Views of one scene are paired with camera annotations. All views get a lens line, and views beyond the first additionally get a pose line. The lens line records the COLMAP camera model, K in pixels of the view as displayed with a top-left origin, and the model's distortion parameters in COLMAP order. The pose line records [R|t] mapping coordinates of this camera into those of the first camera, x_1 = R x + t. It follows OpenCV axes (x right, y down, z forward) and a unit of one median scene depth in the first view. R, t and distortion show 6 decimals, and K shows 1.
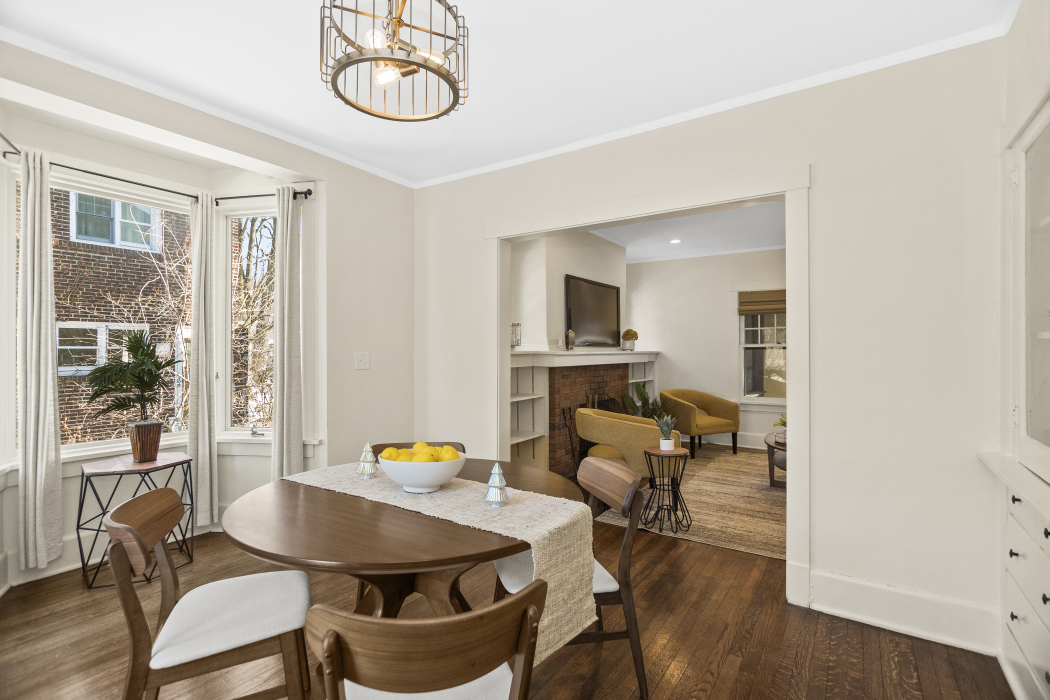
lens RADIAL K [[499.0, 0, 518.1], [0, 499.0, 352.6], [0, 0, 1]] dist [-0.010348, 0.002857]
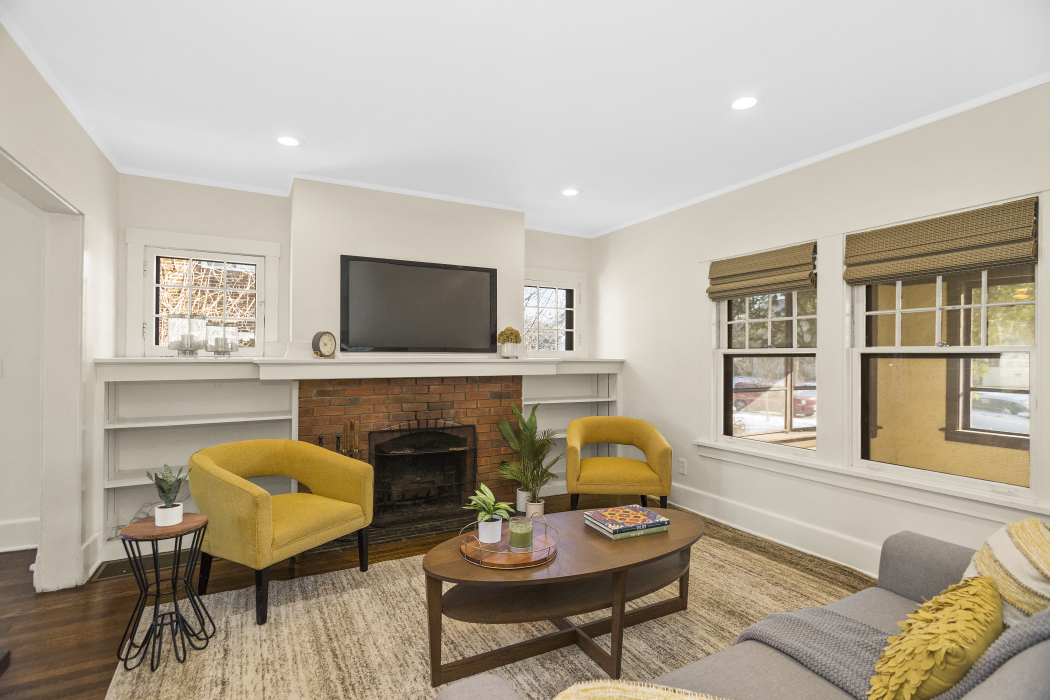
lens RADIAL K [[499.0, 0, 517.8], [0, 499.0, 352.2], [0, 0, 1]] dist [-0.010348, 0.002857]
pose [[0.885084, 0.000156, -0.465431, 0.559818], [-0.003946, 0.999967, -0.007168, -0.007111], [0.465414, 0.008180, 0.885055, 0.387820]]
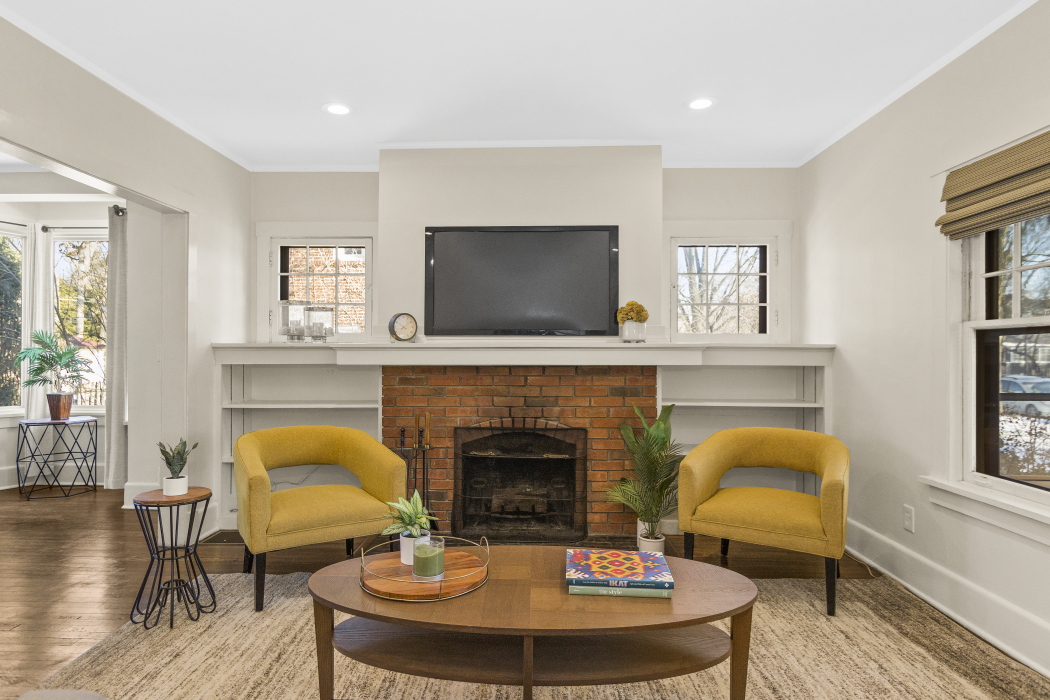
lens RADIAL K [[598.5, 0, 514.1], [0, 598.5, 350.2], [0, 0, 1]] dist [0.001616, -0.001253]
pose [[0.535762, -0.002324, -0.844366, 0.688179], [-0.002499, 0.999987, -0.004338, 0.007643], [0.844365, 0.004435, 0.535749, 0.559314]]
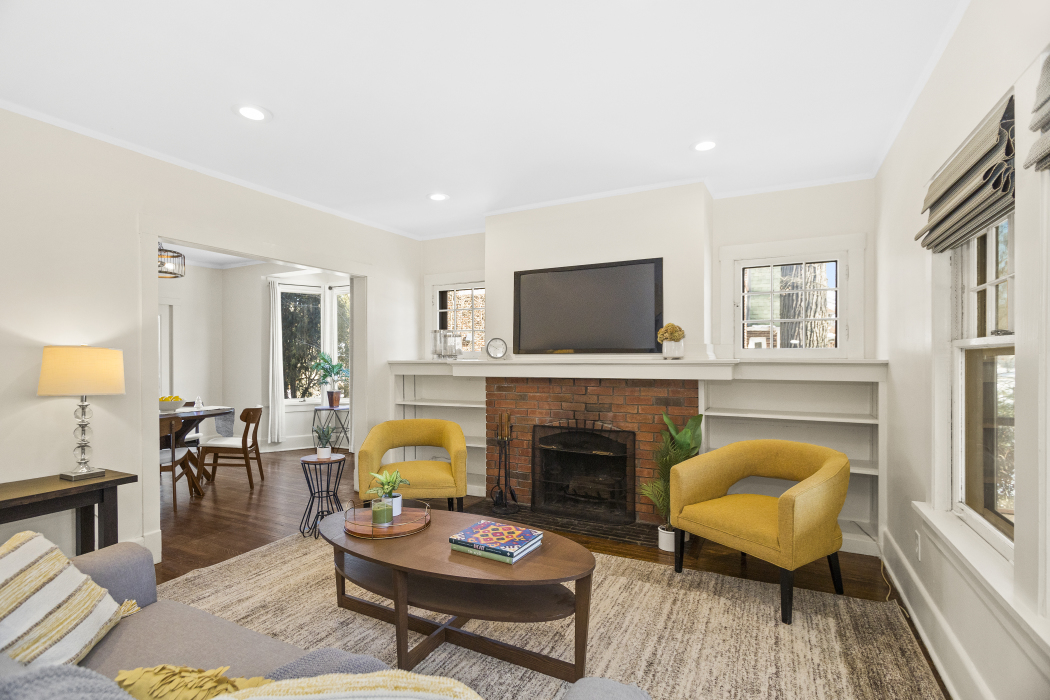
lens RADIAL K [[499.0, 0, 513.6], [0, 499.0, 364.0], [0, 0, 1]] dist [-0.010348, 0.002857]
pose [[0.114935, 0.010363, -0.993319, 0.798014], [0.003428, 0.999935, 0.010828, -0.004929], [0.993367, -0.004649, 0.114892, 0.744208]]
